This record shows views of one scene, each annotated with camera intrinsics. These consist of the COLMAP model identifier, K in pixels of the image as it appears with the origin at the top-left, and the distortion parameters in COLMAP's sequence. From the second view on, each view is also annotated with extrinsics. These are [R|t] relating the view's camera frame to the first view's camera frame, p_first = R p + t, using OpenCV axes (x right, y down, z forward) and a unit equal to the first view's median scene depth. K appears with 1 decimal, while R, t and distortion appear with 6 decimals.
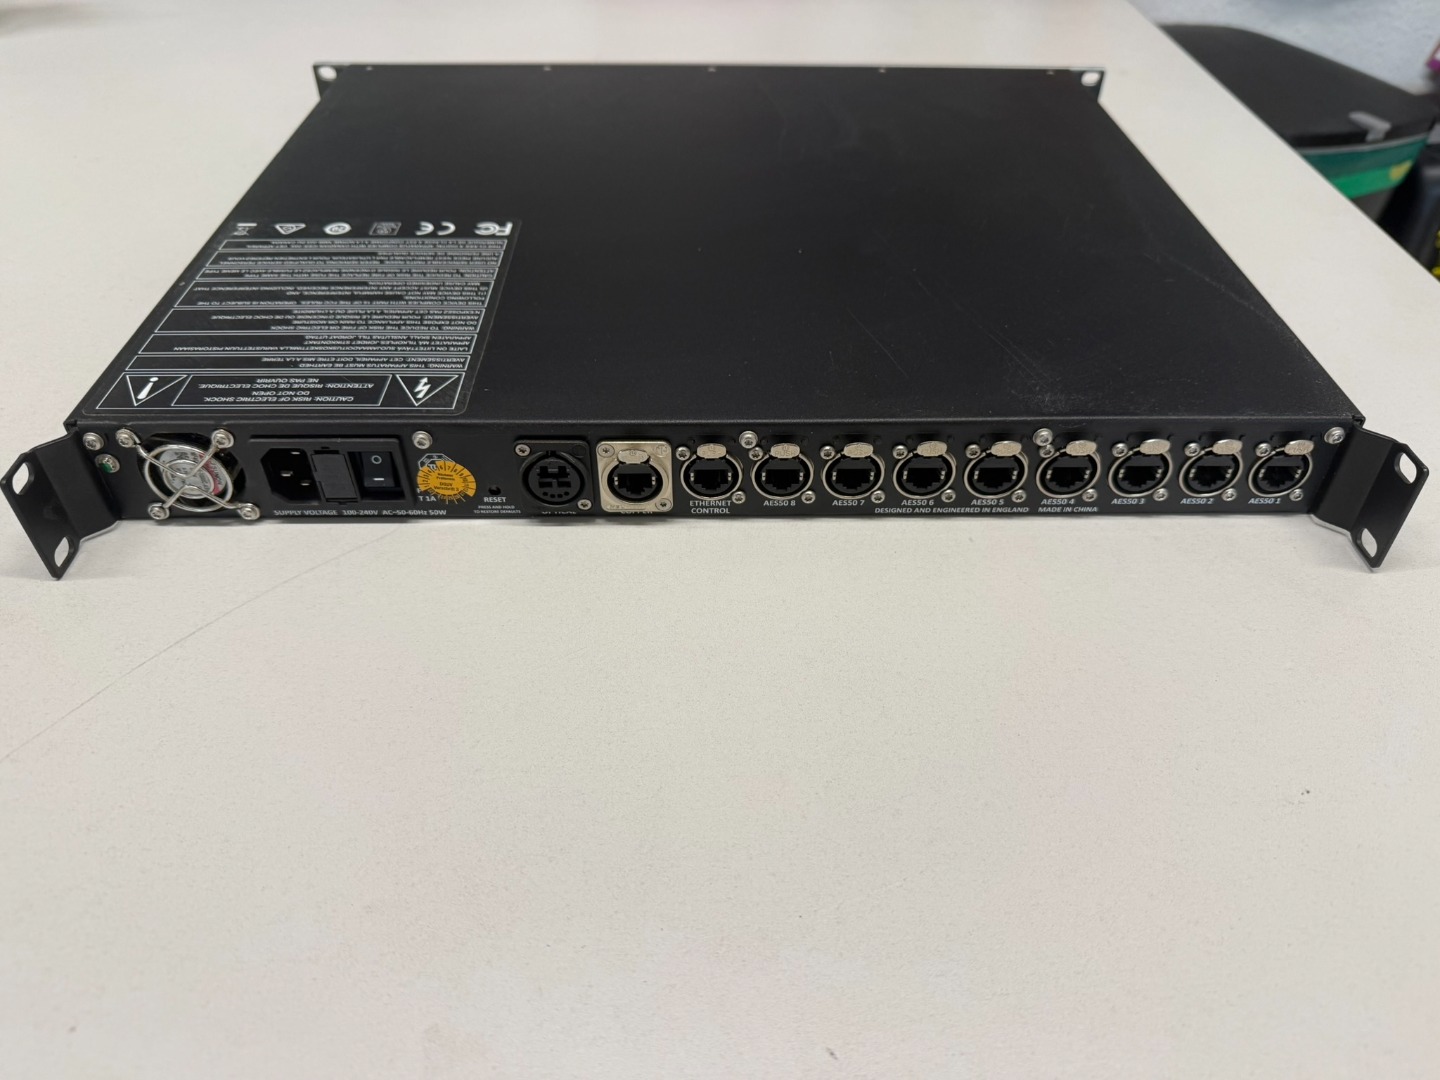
lens RADIAL K [[1034.6, 0, 712.5], [0, 1034.6, 537.2], [0, 0, 1]] dist [-0.006041, -0.008168]
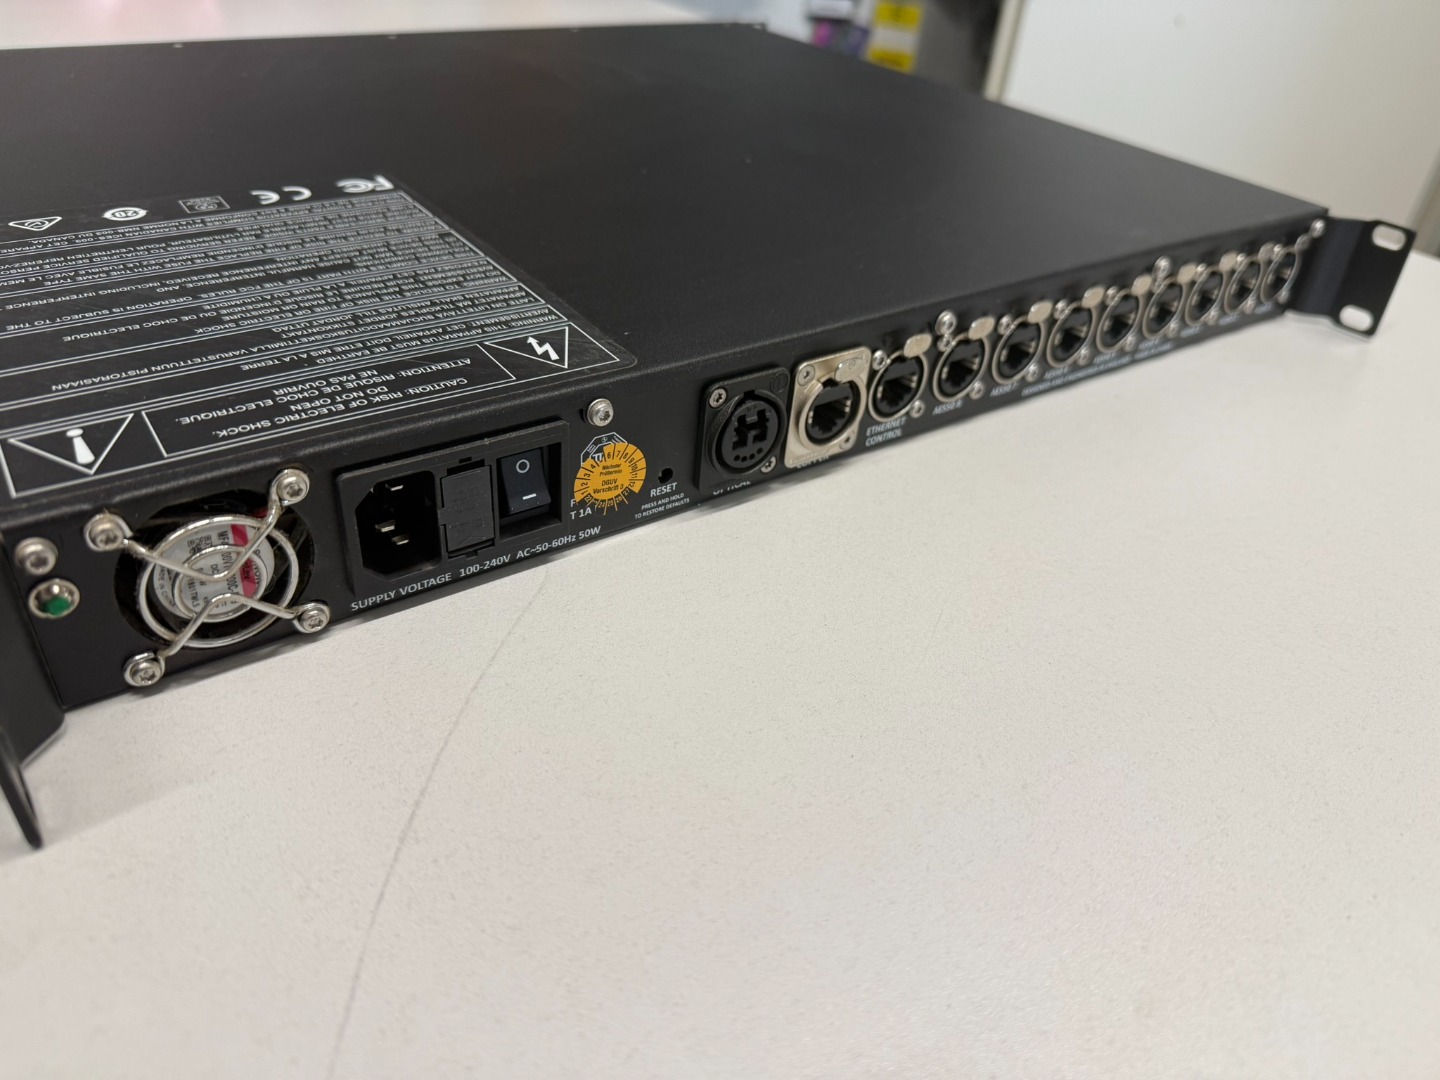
lens RADIAL K [[1009.9, 0, 720.0], [0, 1009.9, 540.0], [0, 0, 1]] dist [-0.004435, -0.007160]
pose [[0.837622, -0.287234, 0.464635, -0.505371], [0.312036, 0.949752, 0.024606, -0.008856], [-0.448356, 0.124373, 0.885160, 0.386461]]
